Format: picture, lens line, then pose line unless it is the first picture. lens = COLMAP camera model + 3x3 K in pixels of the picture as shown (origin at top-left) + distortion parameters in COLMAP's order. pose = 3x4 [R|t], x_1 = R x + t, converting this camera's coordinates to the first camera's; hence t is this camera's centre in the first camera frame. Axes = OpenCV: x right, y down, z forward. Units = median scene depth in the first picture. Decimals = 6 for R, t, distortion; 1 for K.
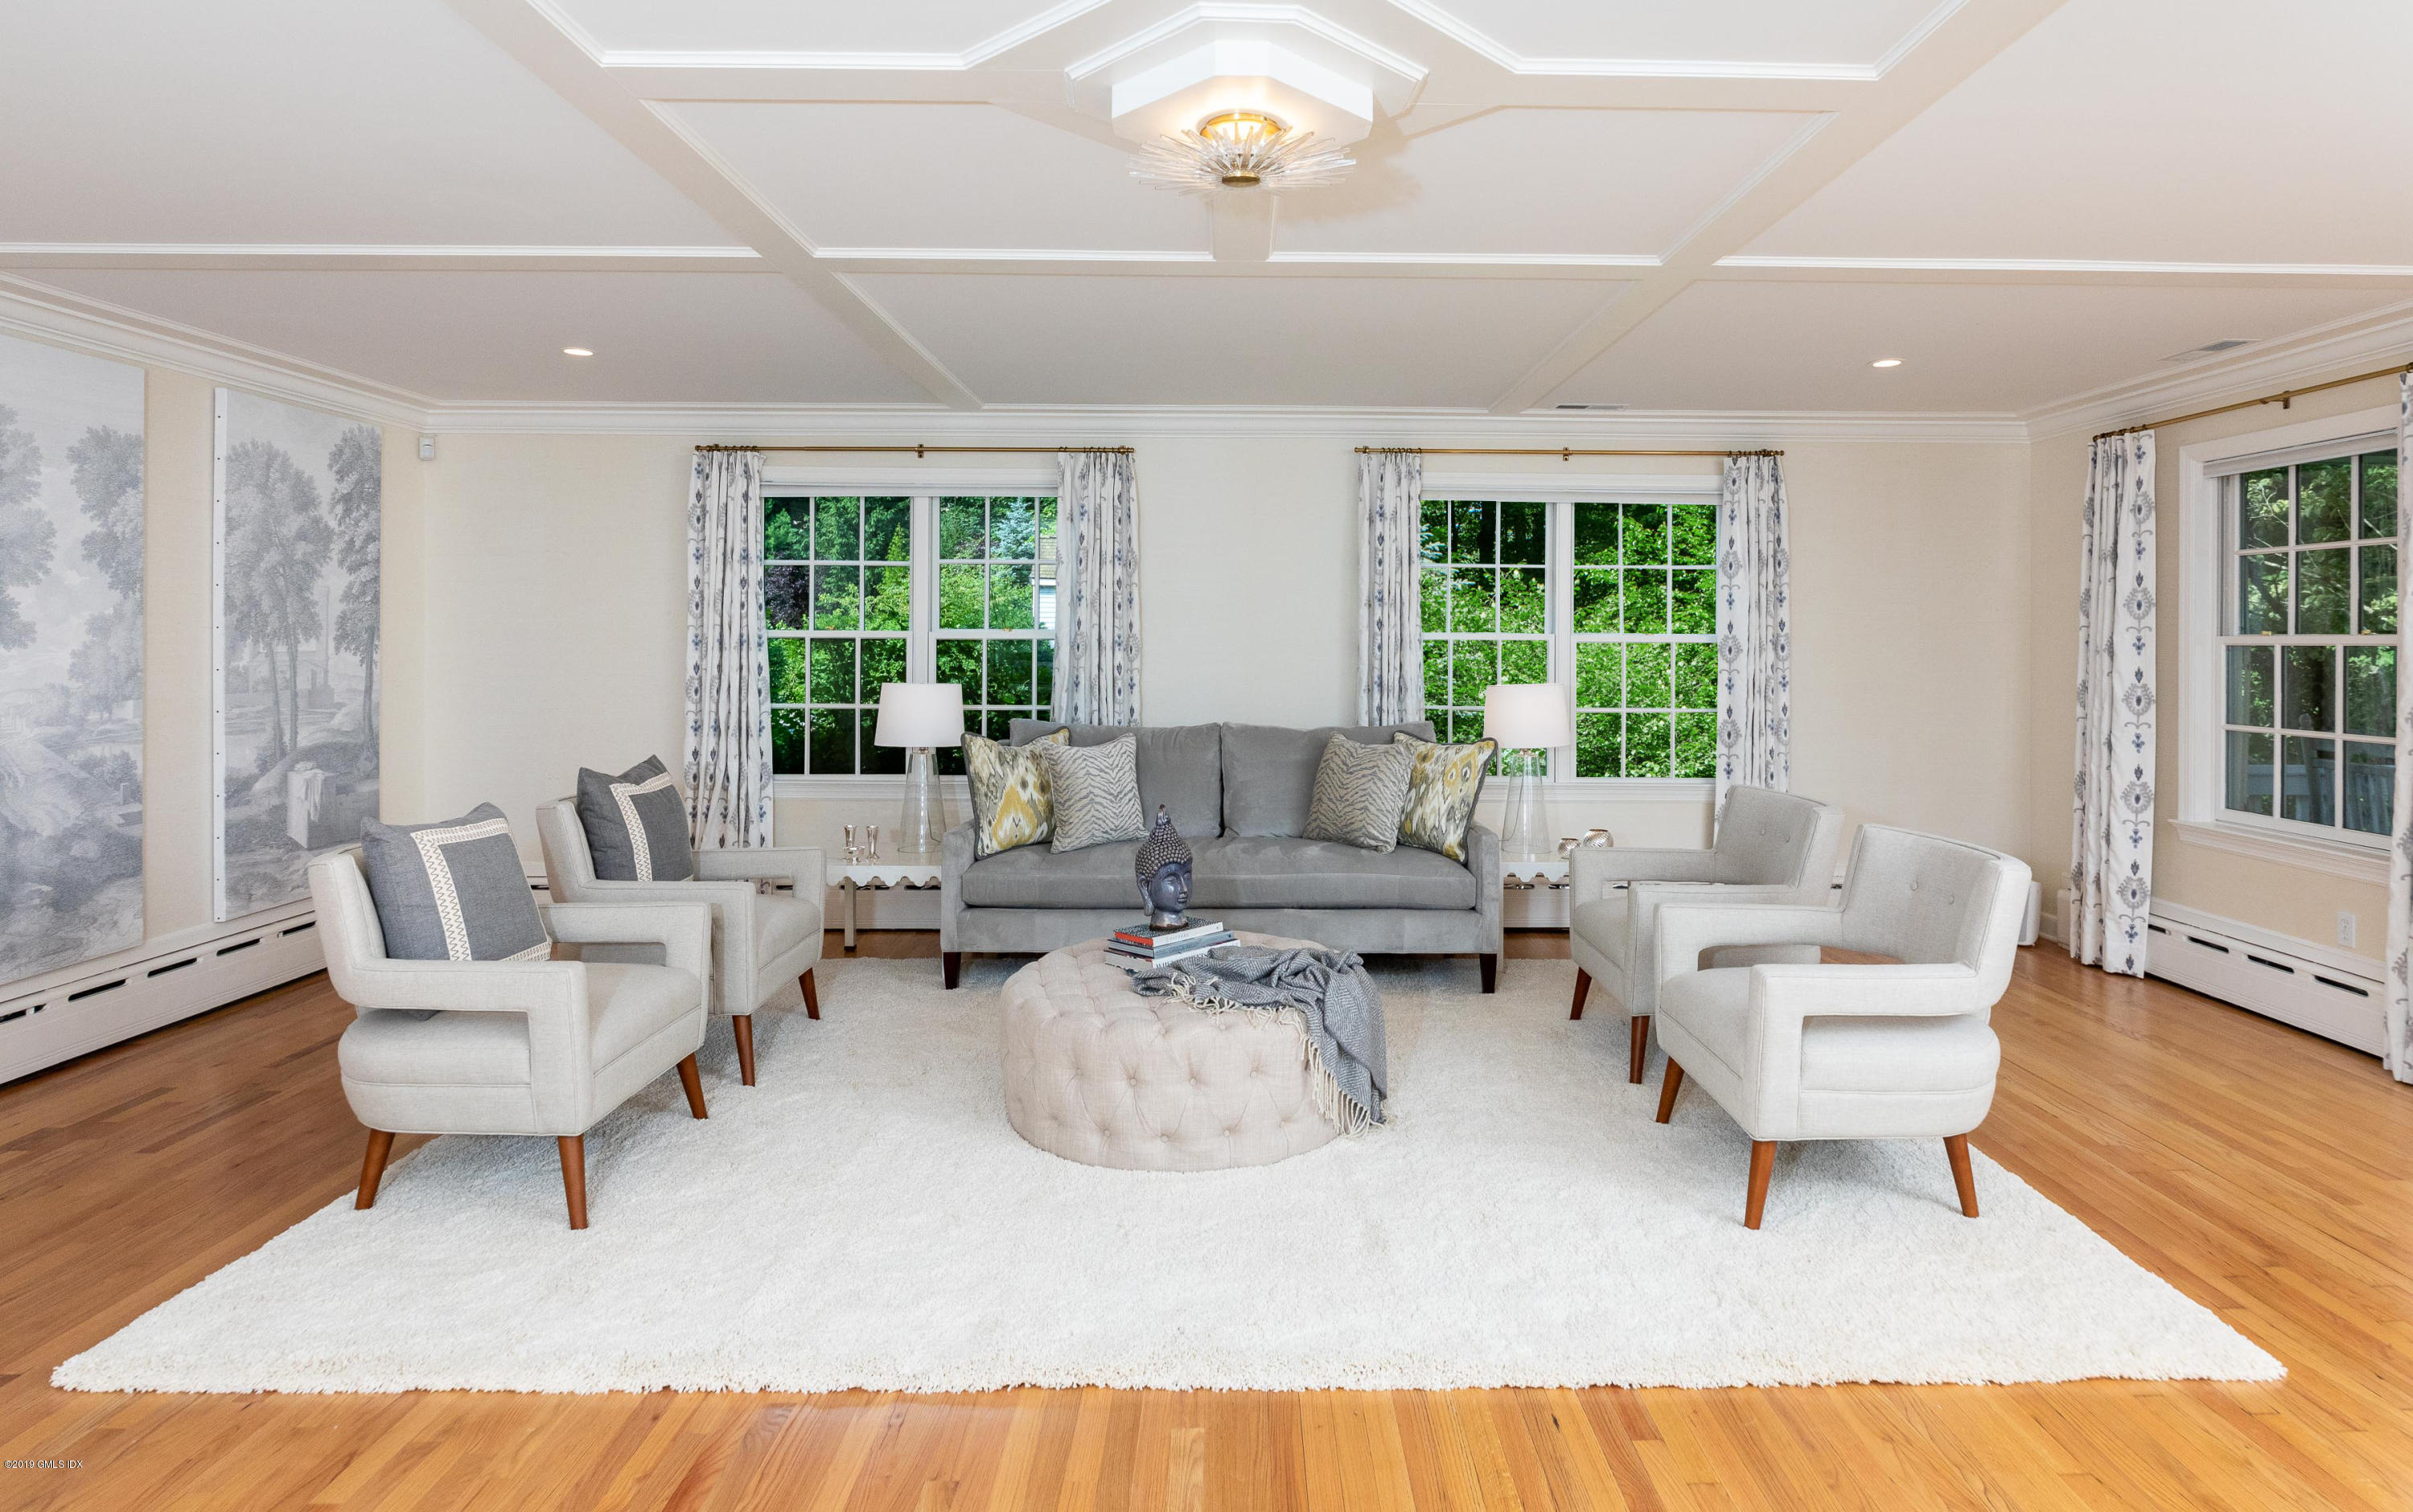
lens RADIAL K [[1350.0, 0, 1215.5], [0, 1350.0, 641.9], [0, 0, 1]] dist [0.006404, -0.012237]
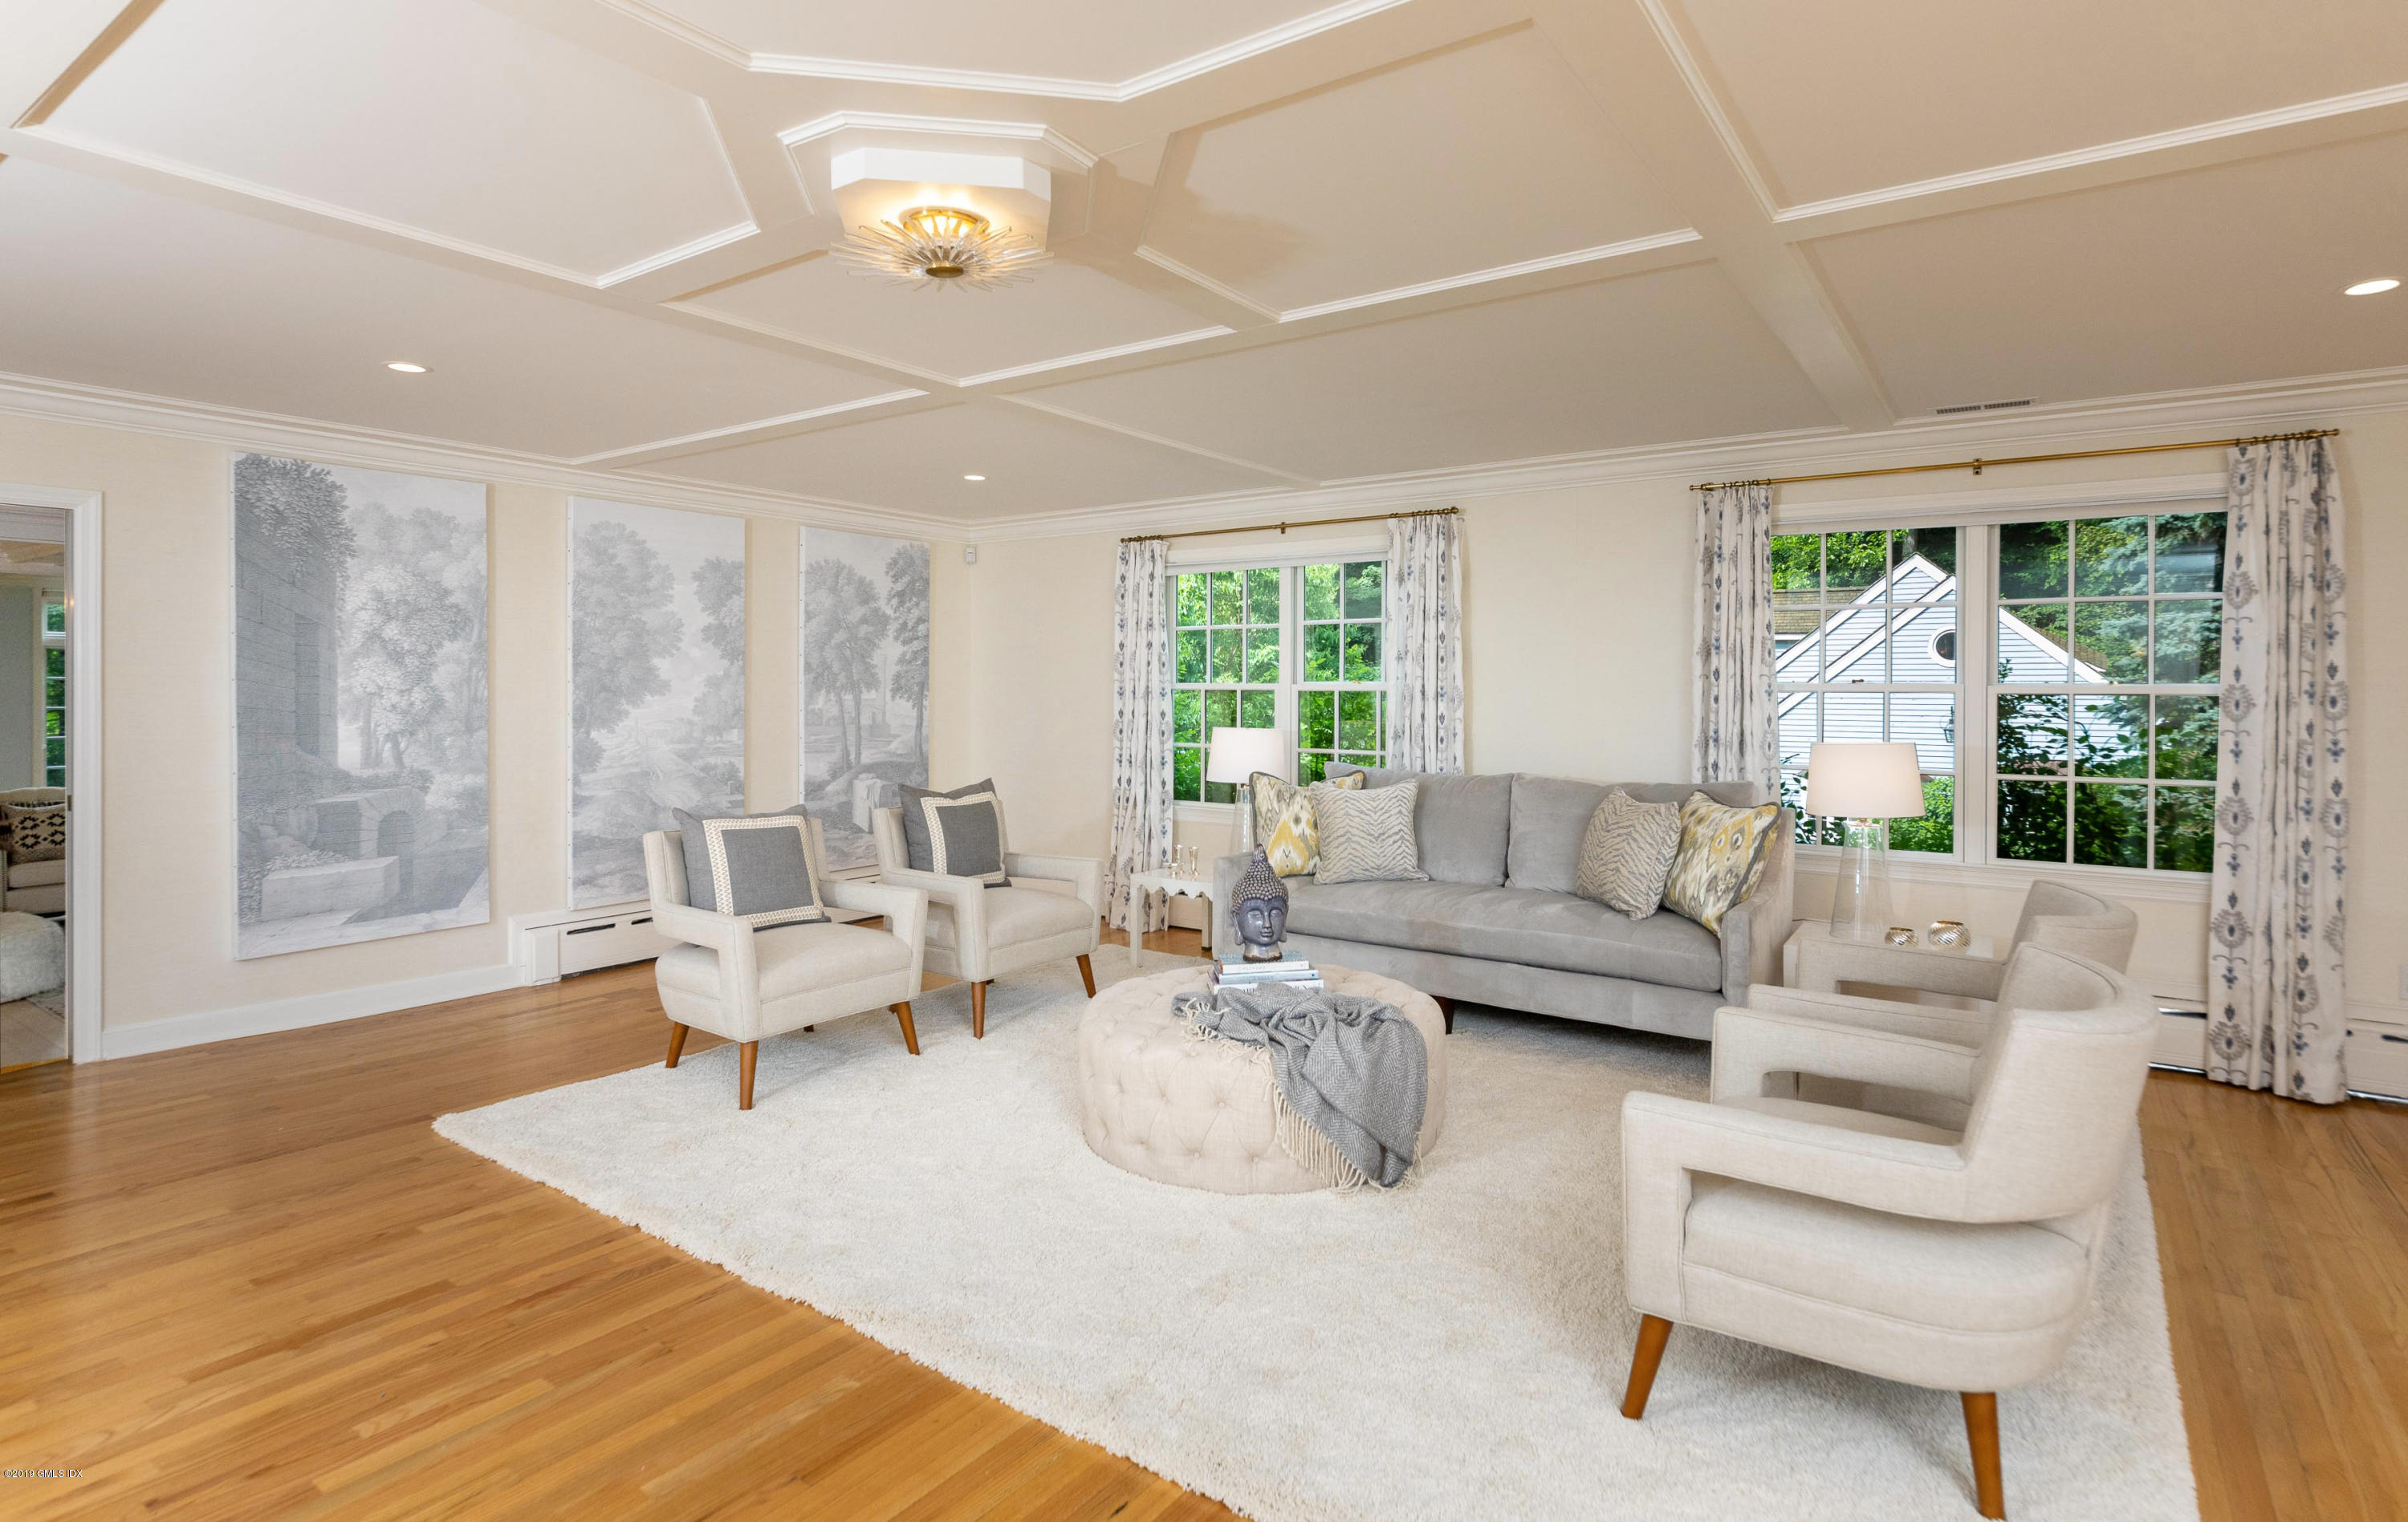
lens RADIAL K [[1172.4, 0, 1203.5], [0, 1172.4, 695.9], [0, 0, 1]] dist [-0.002607, -0.001566]
pose [[0.809423, 0.001989, -0.587222, 0.378696], [-0.001237, 0.999998, 0.001681, 0.001134], [0.587224, -0.000634, 0.809424, 0.177344]]
